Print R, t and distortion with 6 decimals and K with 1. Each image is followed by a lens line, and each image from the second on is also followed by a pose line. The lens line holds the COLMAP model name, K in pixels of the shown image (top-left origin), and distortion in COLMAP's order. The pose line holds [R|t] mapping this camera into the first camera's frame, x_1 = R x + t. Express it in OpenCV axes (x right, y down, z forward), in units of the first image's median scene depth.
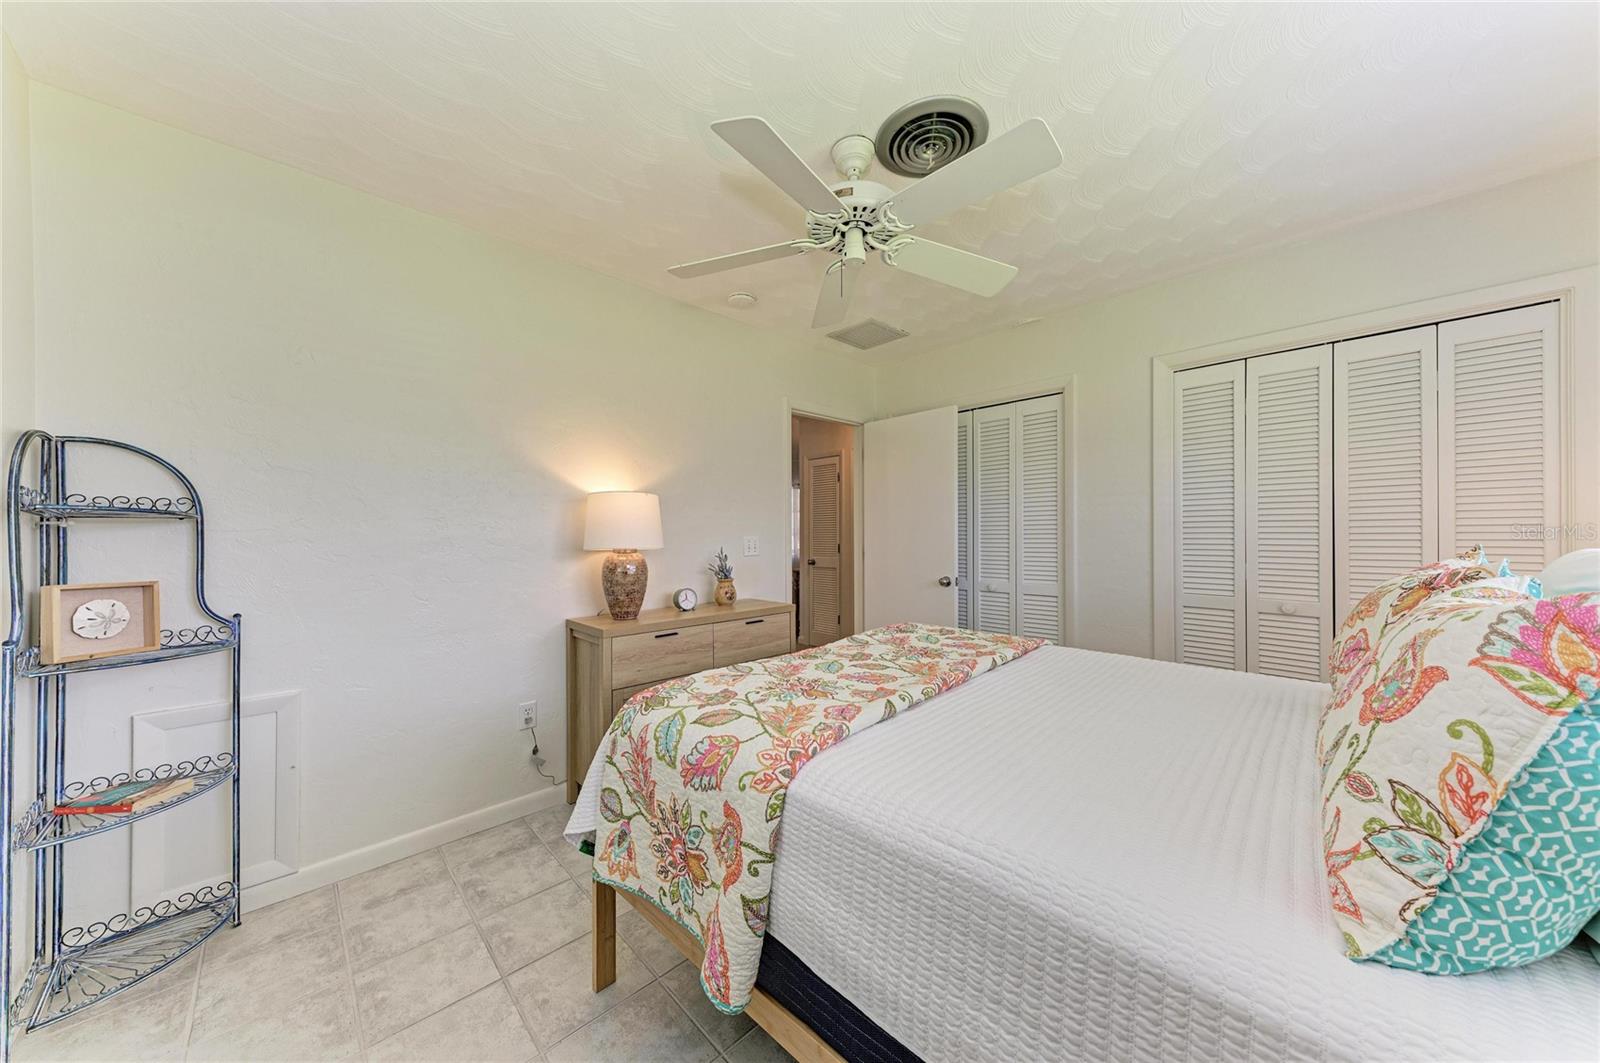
lens RADIAL K [[539.1, 0, 801.4], [0, 539.1, 534.5], [0, 0, 1]] dist [0.026637, -0.005940]
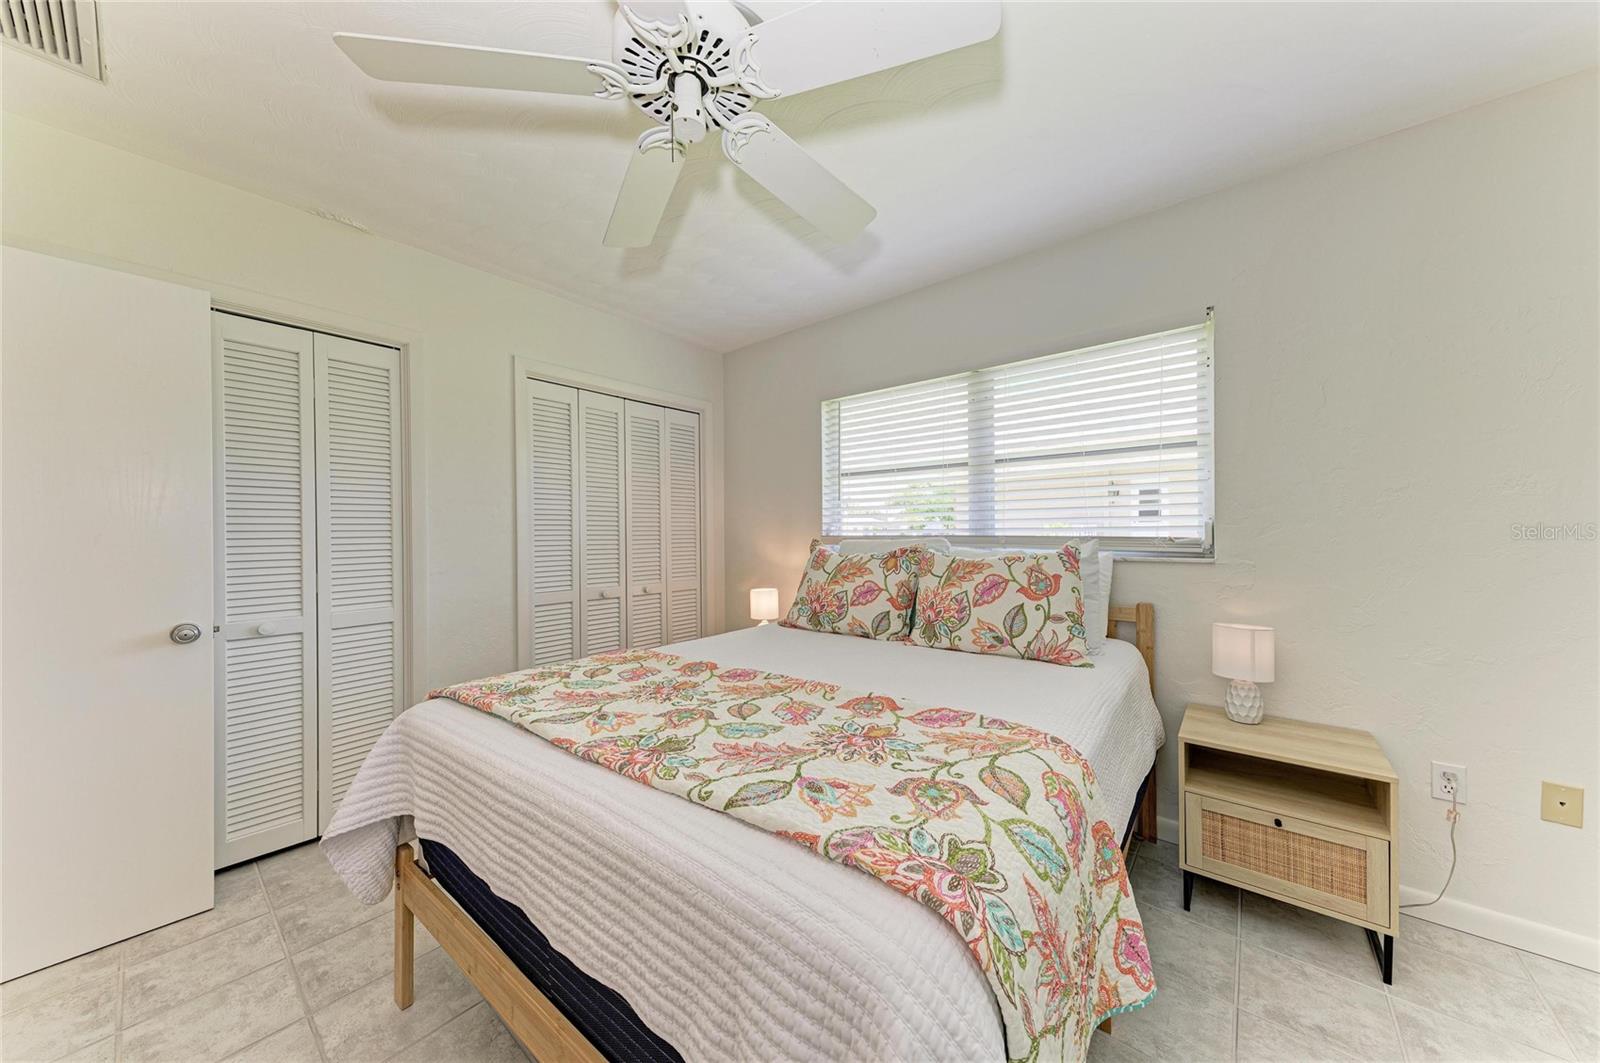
lens RADIAL K [[539.1, 0, 801.4], [0, 539.1, 534.5], [0, 0, 1]] dist [0.026637, -0.005940]
pose [[-0.110444, -0.005491, 0.993867, -0.740828], [0.009806, 0.999930, 0.006614, -0.007662], [-0.993834, 0.010476, -0.110382, 1.173147]]
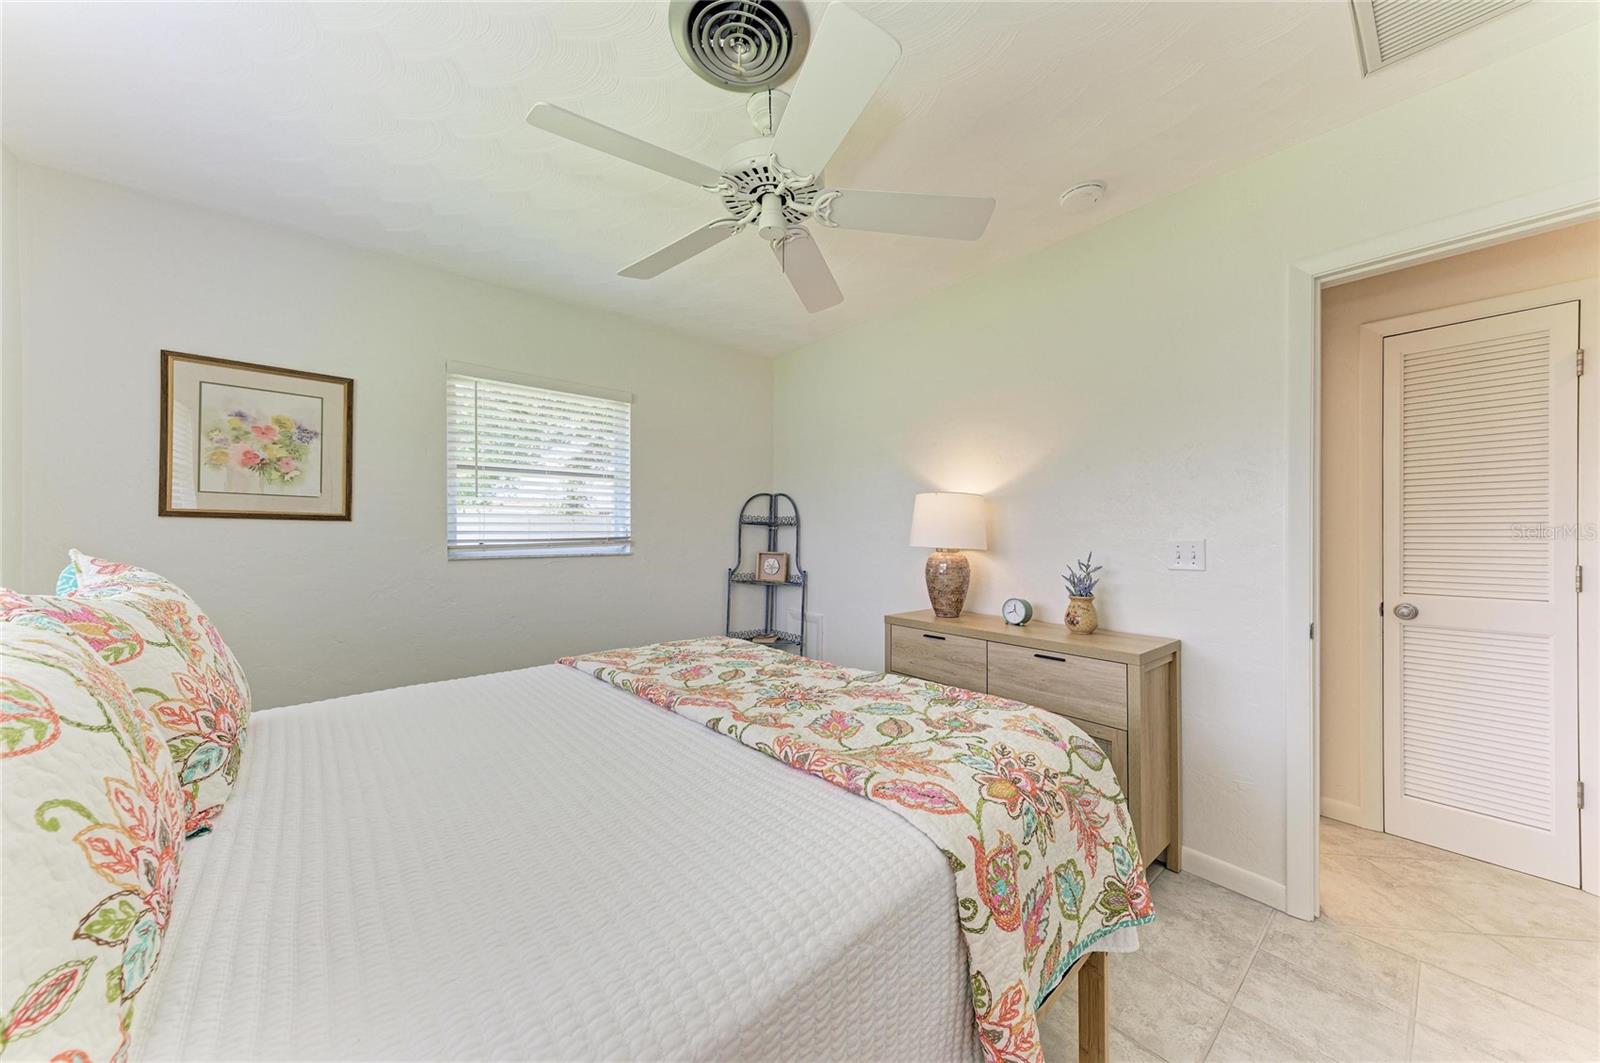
lens RADIAL K [[542.5, 0, 790.9], [0, 542.5, 535.0], [0, 0, 1]] dist [0.043521, -0.000047]
pose [[-0.074712, 0.016511, -0.997068, 0.985364], [0.010411, 0.999821, 0.015776, -0.022593], [0.997151, -0.009202, -0.074870, 1.079097]]
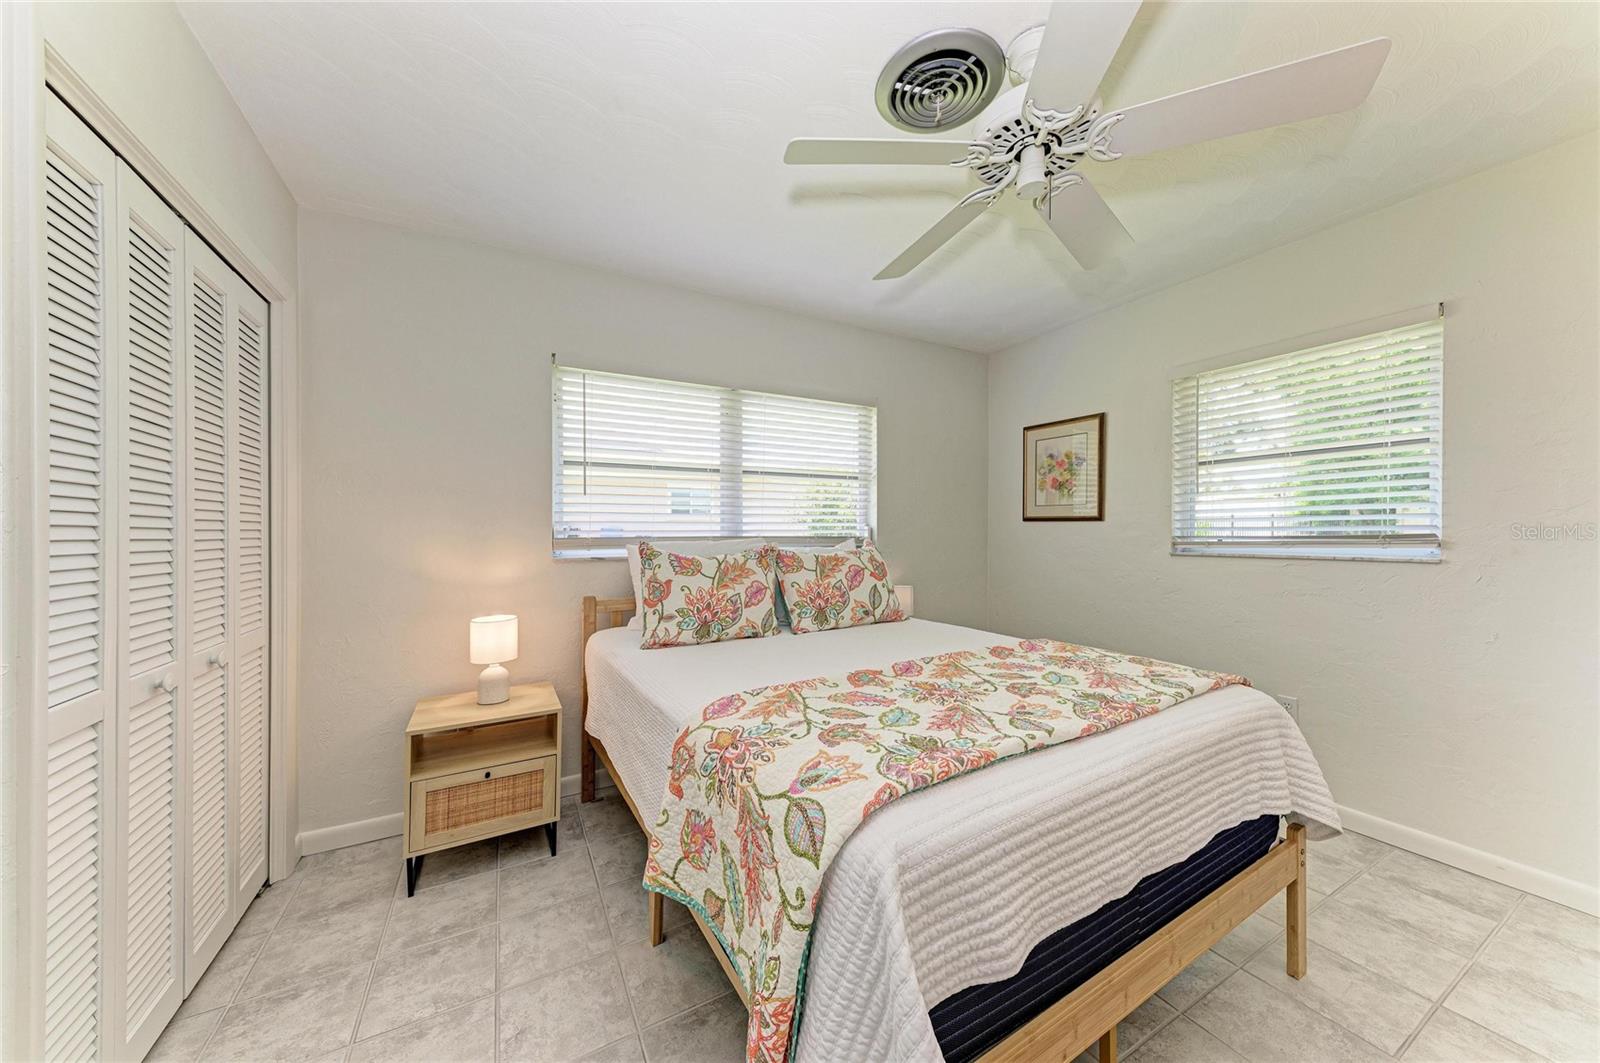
lens RADIAL K [[539.1, 0, 801.4], [0, 539.1, 534.5], [0, 0, 1]] dist [0.026637, -0.005940]
pose [[-0.966305, 0.014393, 0.256997, -0.013091], [0.012260, 0.999876, -0.009900, 0.009027], [-0.257108, -0.006416, -0.966361, 2.022980]]
